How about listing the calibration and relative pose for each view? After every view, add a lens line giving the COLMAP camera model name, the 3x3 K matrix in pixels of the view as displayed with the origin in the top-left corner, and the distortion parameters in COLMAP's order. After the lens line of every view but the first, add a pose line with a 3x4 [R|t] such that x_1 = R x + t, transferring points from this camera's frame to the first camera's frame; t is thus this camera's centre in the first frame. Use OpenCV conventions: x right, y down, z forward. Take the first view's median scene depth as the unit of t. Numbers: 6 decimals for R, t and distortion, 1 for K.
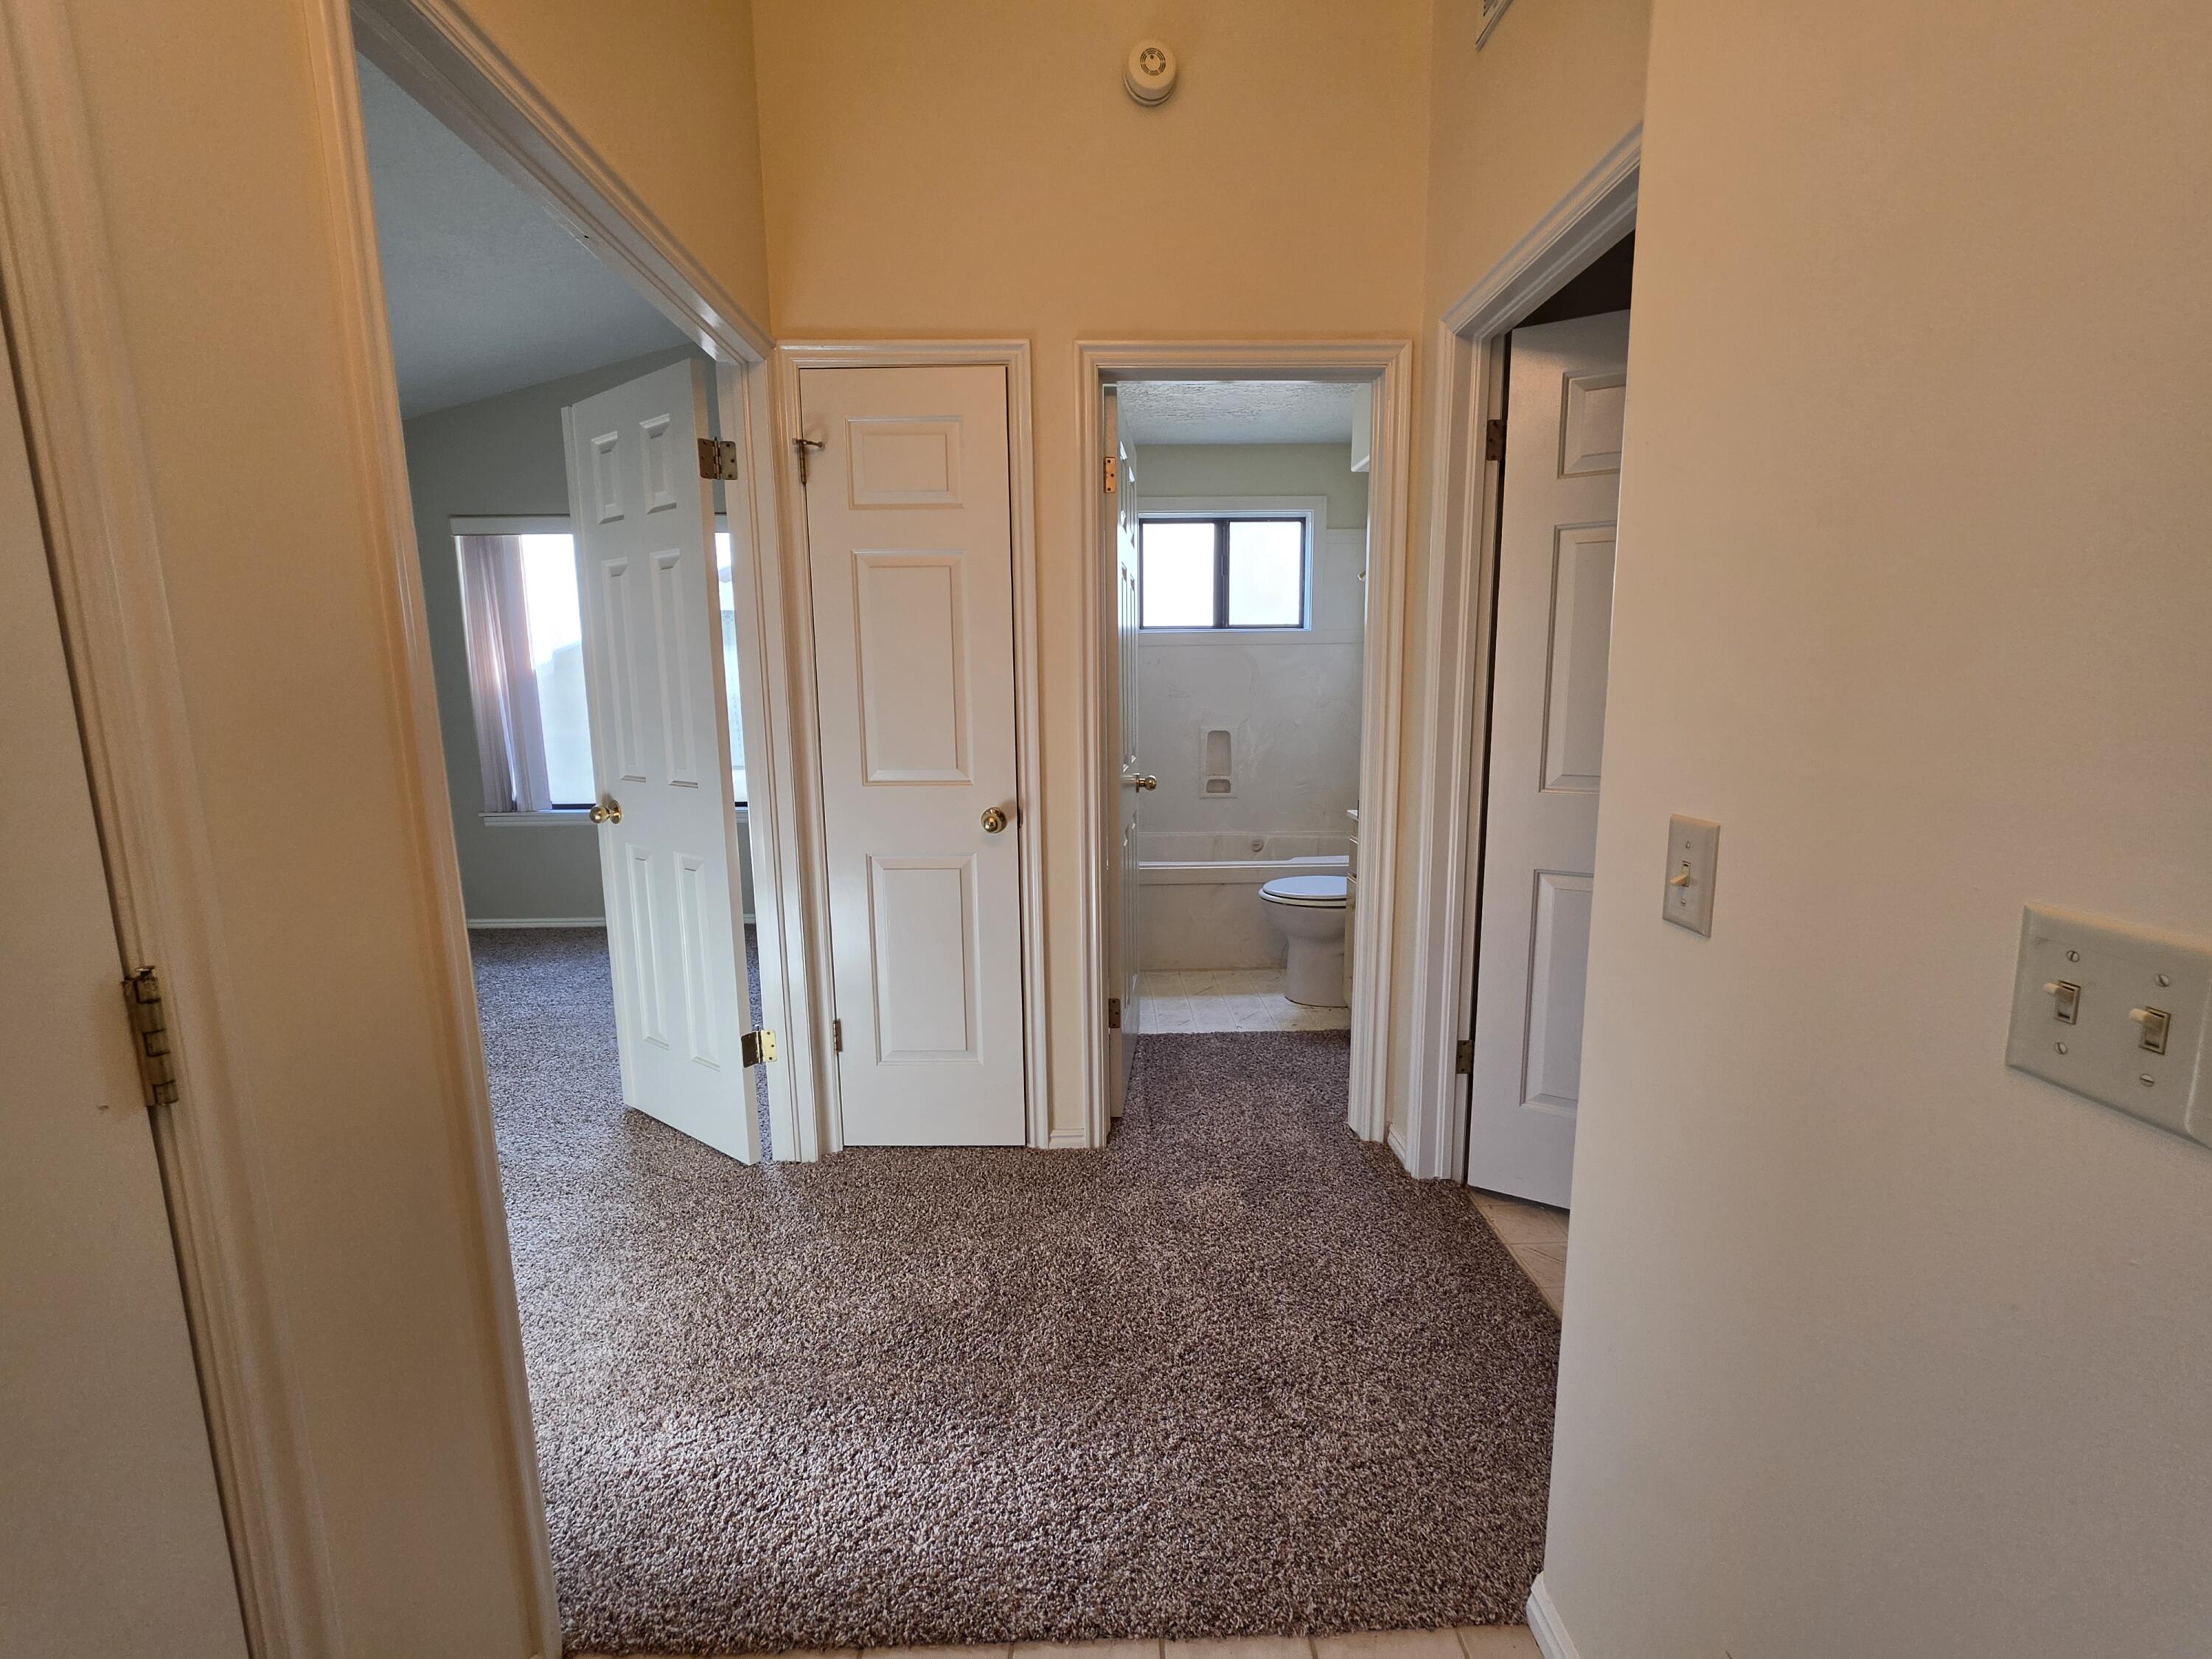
lens RADIAL K [[893.1, 0, 1096.0], [0, 893.1, 822.4], [0, 0, 1]] dist [-0.000378, -0.000031]
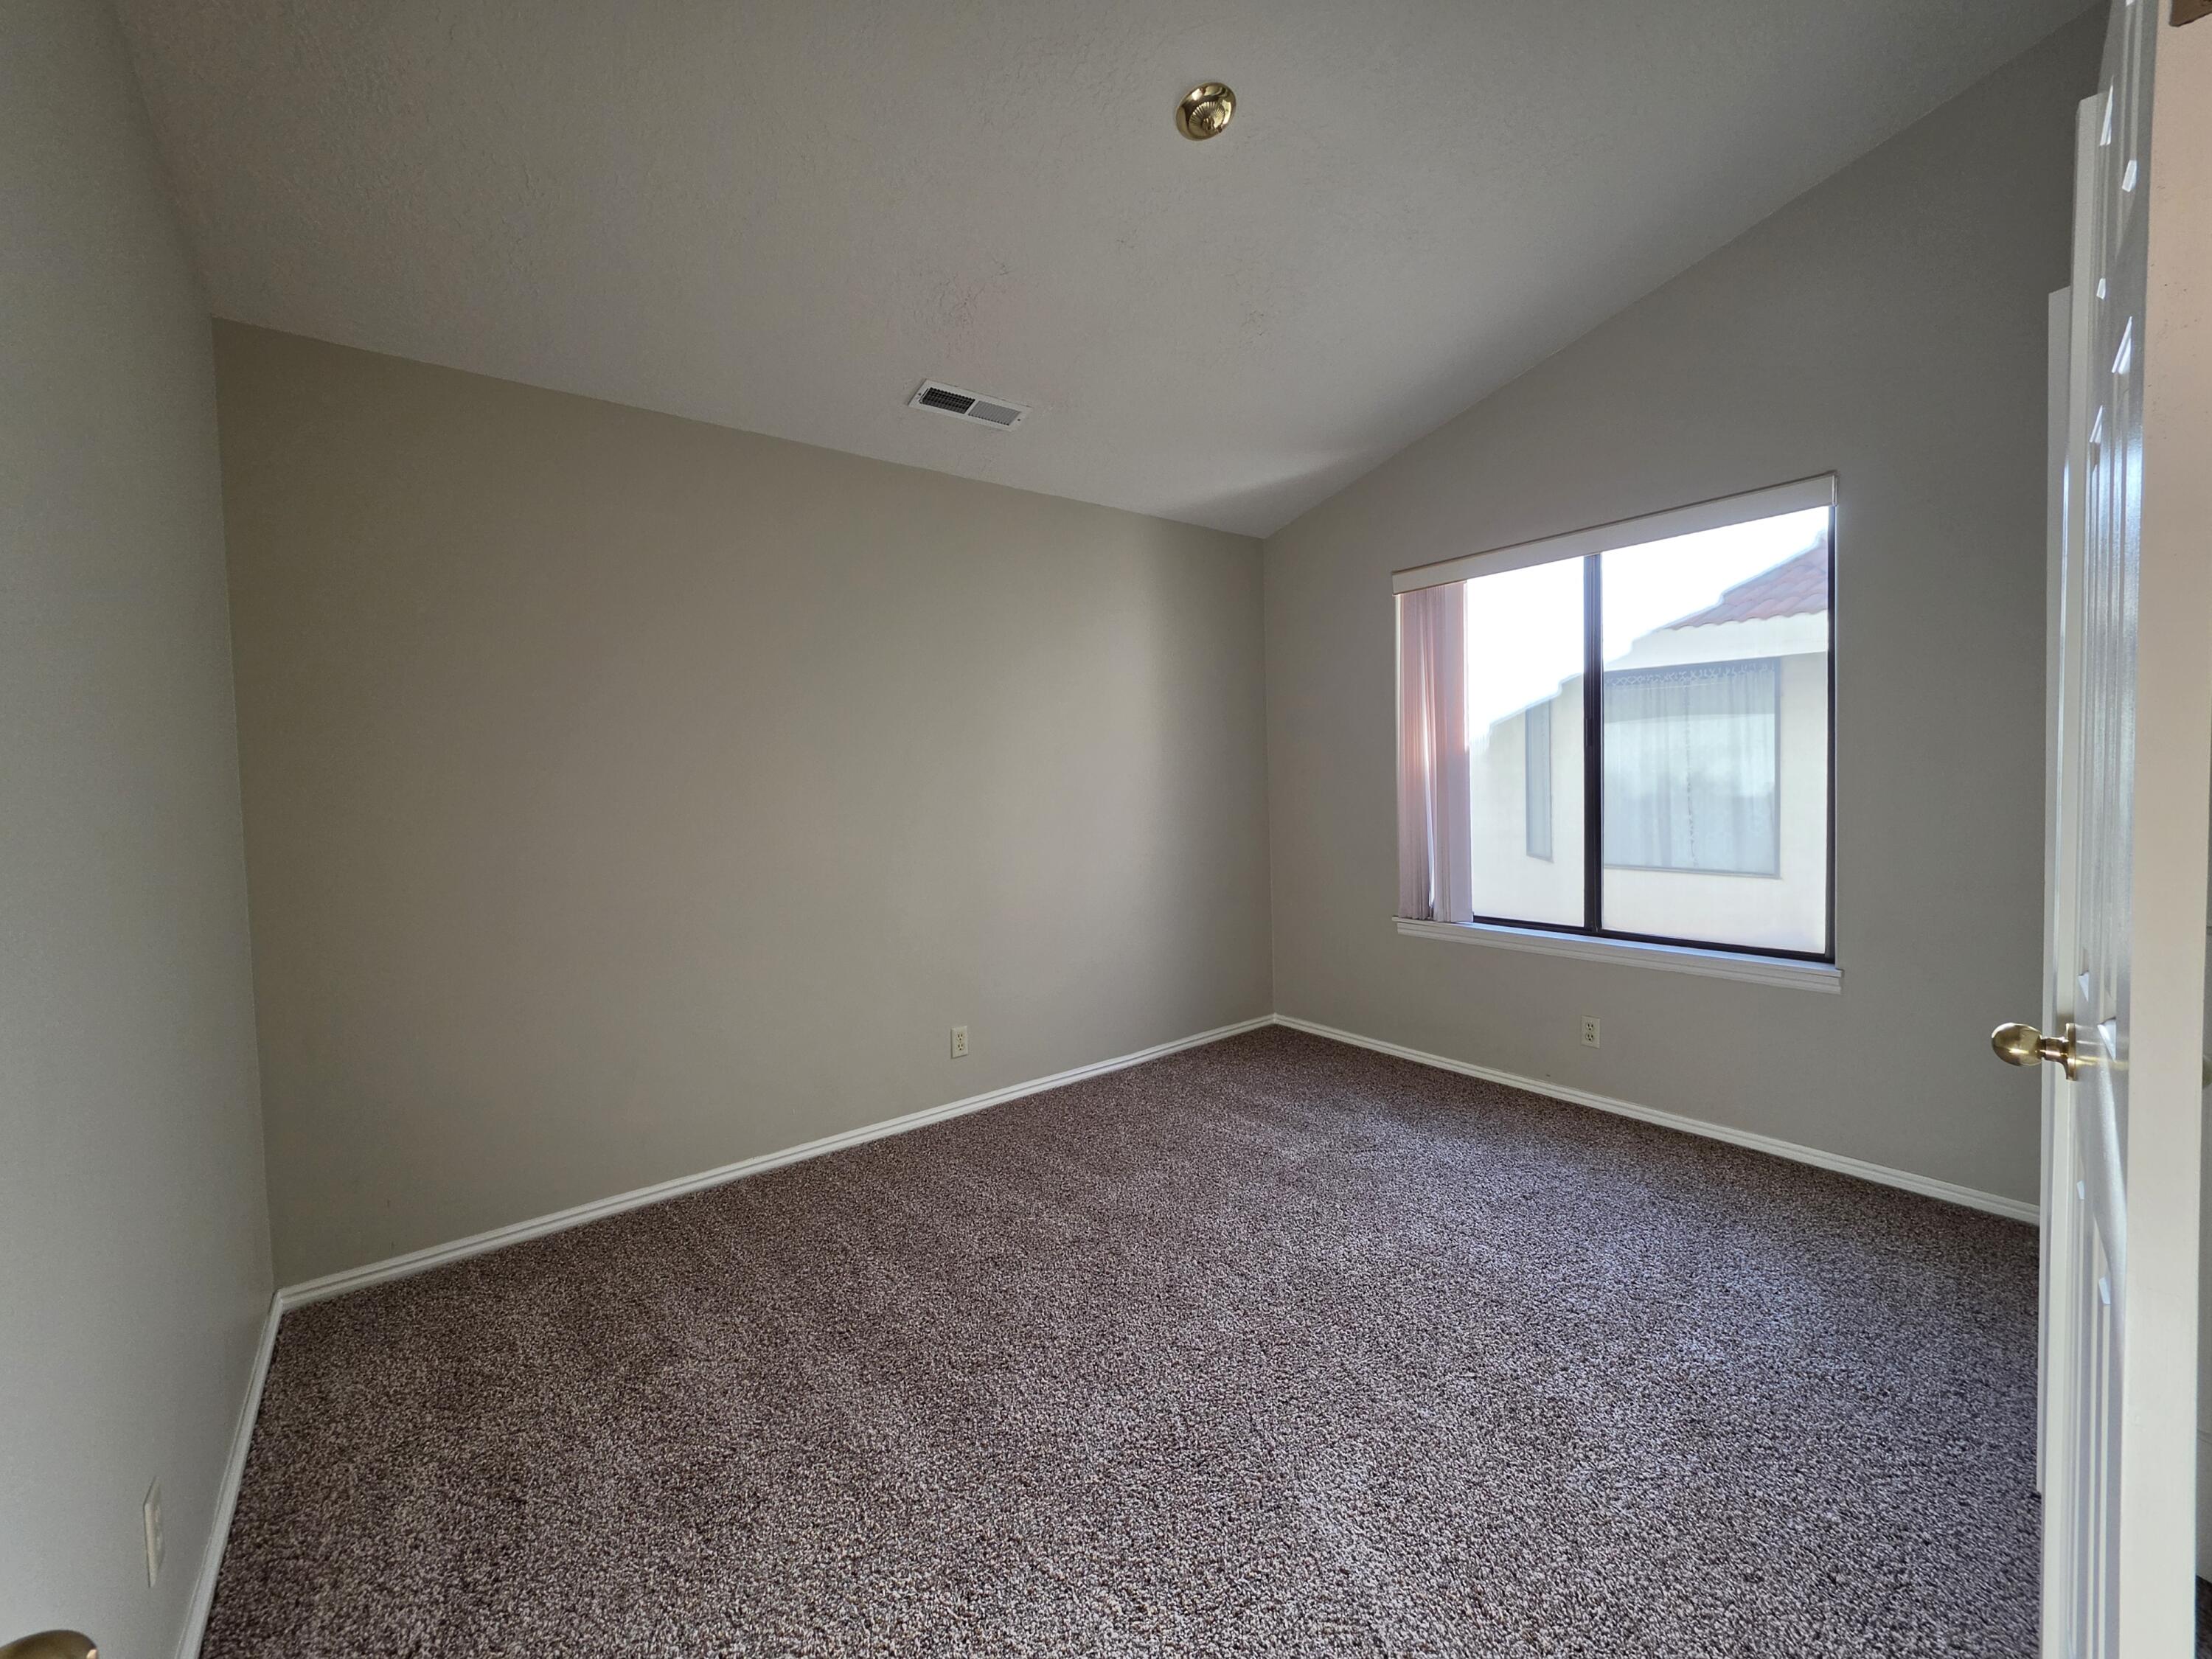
lens RADIAL K [[893.1, 0, 1101.1], [0, 893.1, 823.5], [0, 0, 1]] dist [-0.000378, -0.000031]
pose [[0.602979, 0.026942, -0.797302, -0.194020], [-0.095325, 0.994702, -0.038478, -0.042588], [0.792042, 0.099204, 0.602352, 0.274765]]
